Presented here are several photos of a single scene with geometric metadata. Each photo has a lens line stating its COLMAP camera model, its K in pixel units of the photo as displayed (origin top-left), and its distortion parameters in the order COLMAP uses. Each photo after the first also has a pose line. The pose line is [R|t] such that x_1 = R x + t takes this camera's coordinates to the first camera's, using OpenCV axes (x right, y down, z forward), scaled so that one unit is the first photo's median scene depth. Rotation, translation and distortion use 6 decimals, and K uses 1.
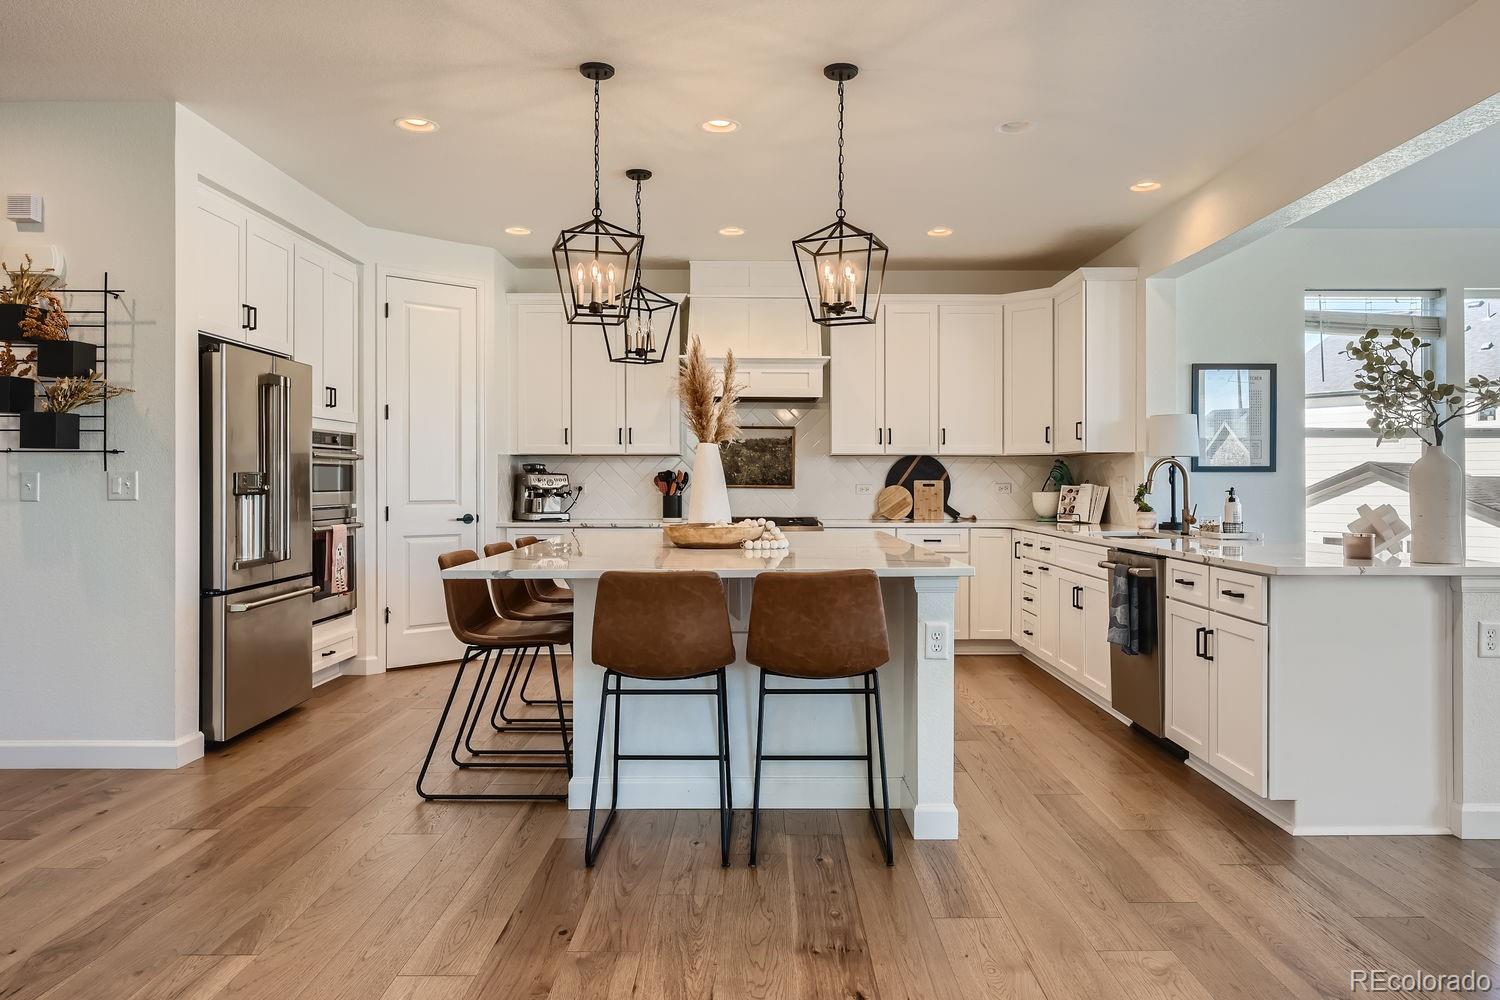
lens RADIAL K [[993.8, 0, 776.7], [0, 993.8, 485.4], [0, 0, 1]] dist [0.001386, -0.001633]
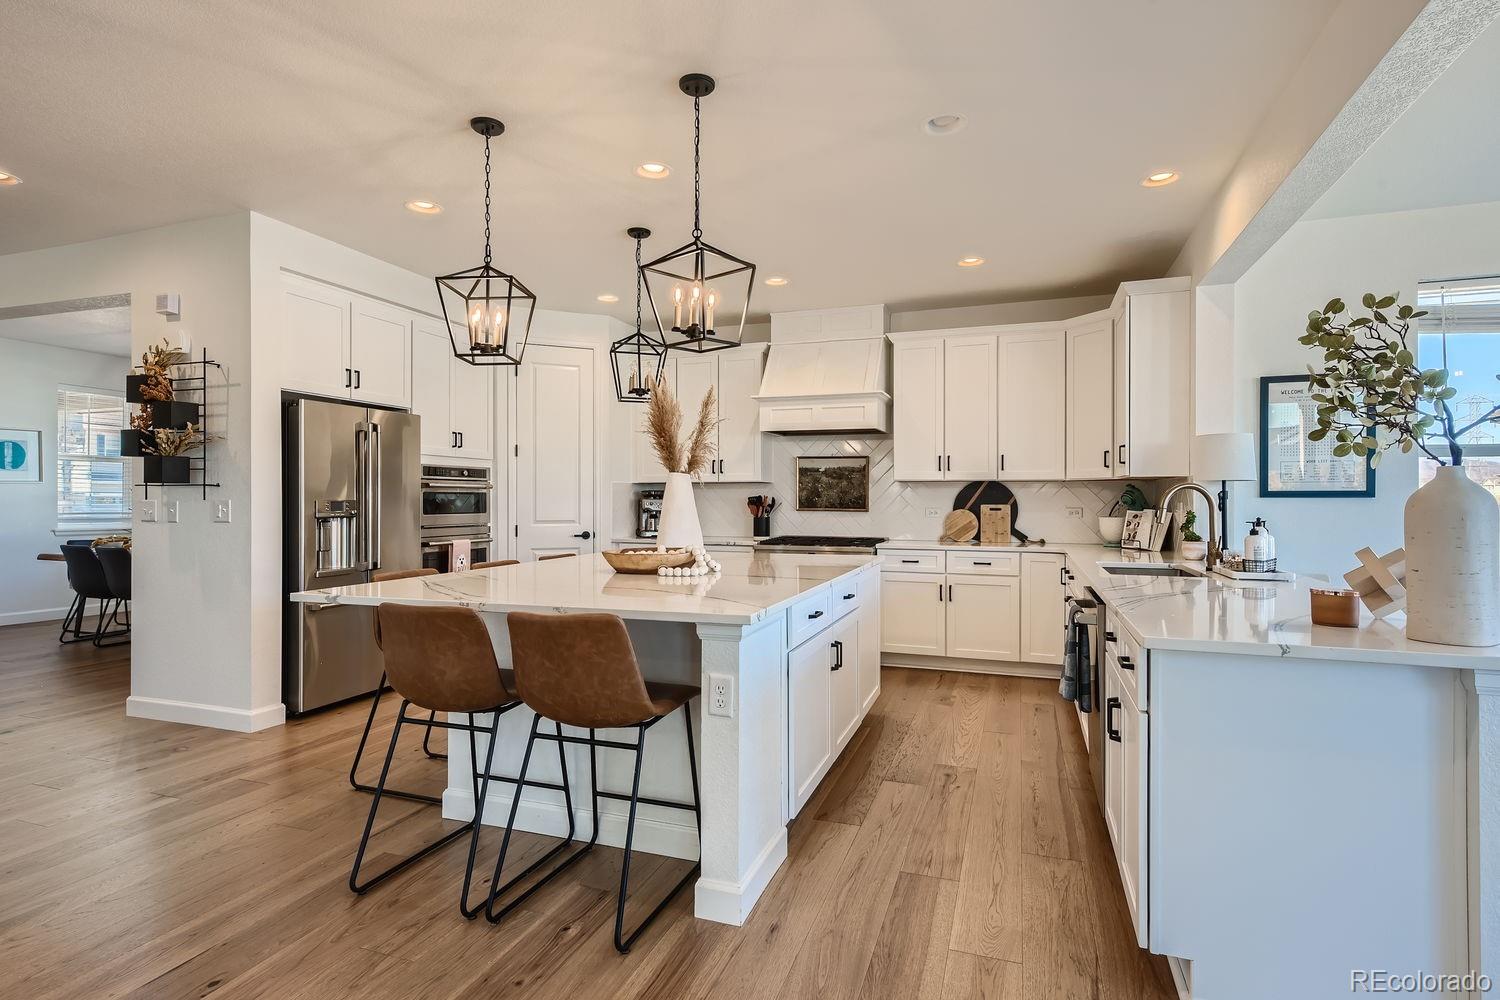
lens RADIAL K [[751.2, 0, 758.6], [0, 751.2, 502.0], [0, 0, 1]] dist [0.007253, -0.000124]
pose [[0.940277, 0.001323, -0.340408, 0.260344], [-0.001847, 0.999998, -0.001216, -0.009087], [0.340405, 0.001772, 0.940277, 0.238589]]
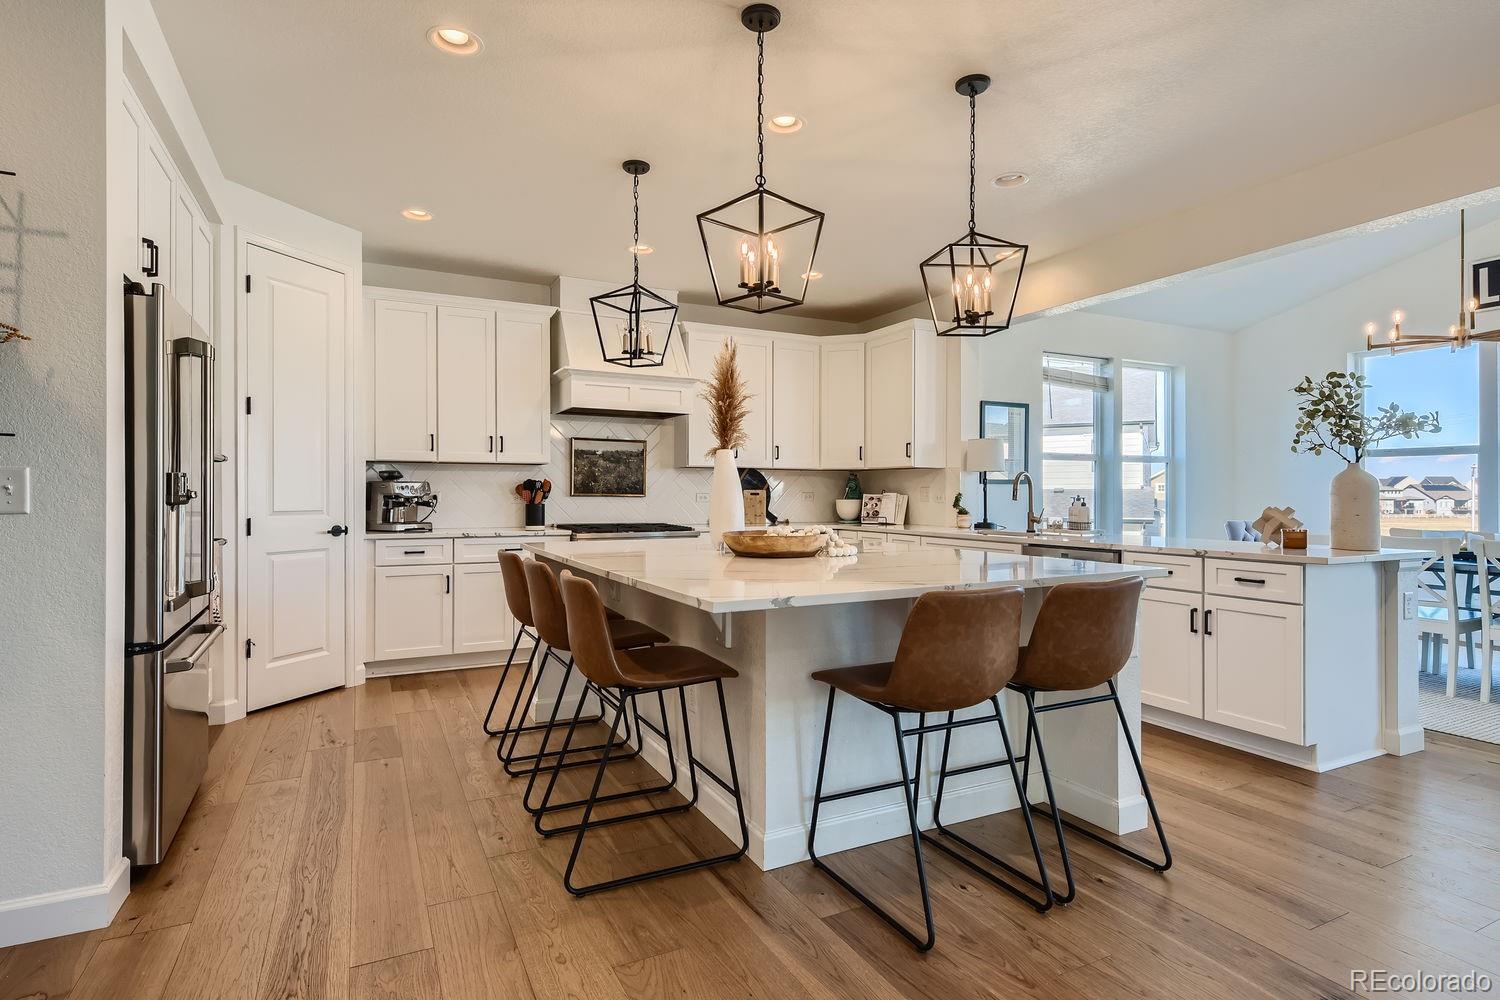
lens RADIAL K [[751.2, 0, 739.5], [0, 751.2, 496.0], [0, 0, 1]] dist [0.007253, -0.000124]
pose [[0.901752, -0.000563, 0.432254, -0.341776], [0.000753, 1.000000, -0.000268, 0.003090], [-0.432254, 0.000567, 0.901752, 0.288559]]
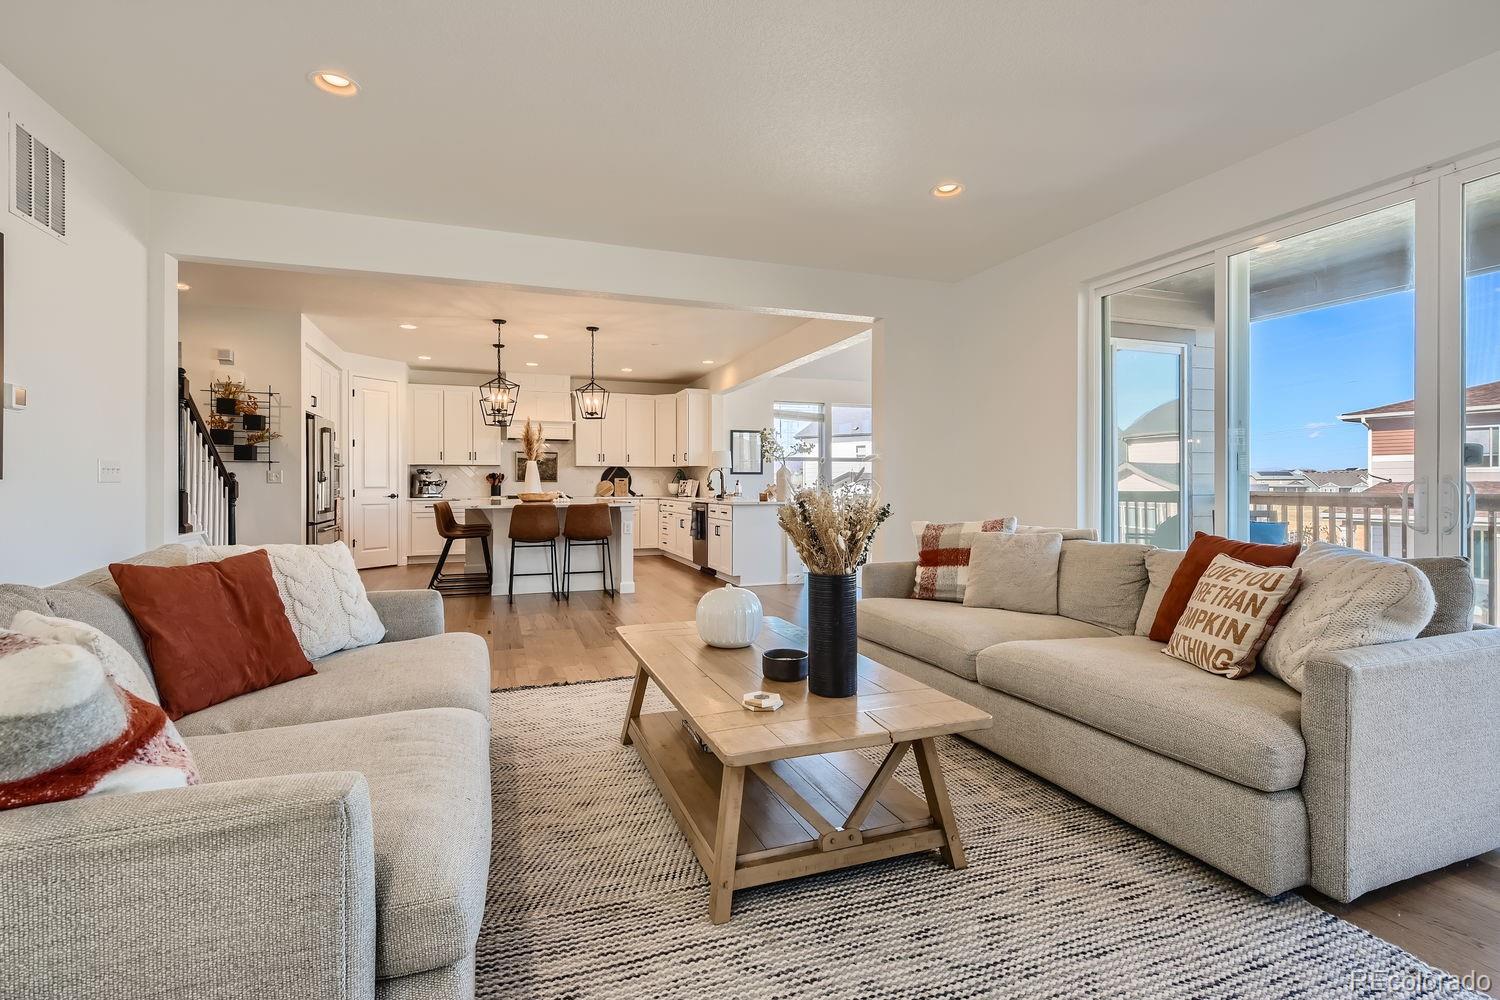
lens RADIAL K [[667.2, 0, 746.1], [0, 667.2, 487.4], [0, 0, 1]] dist [0.002699, -0.000191]
pose [[0.941037, -0.002179, 0.338296, -0.116230], [0.001939, 0.999998, 0.001047, 0.019389], [-0.338298, -0.000330, 0.941039, -0.642375]]
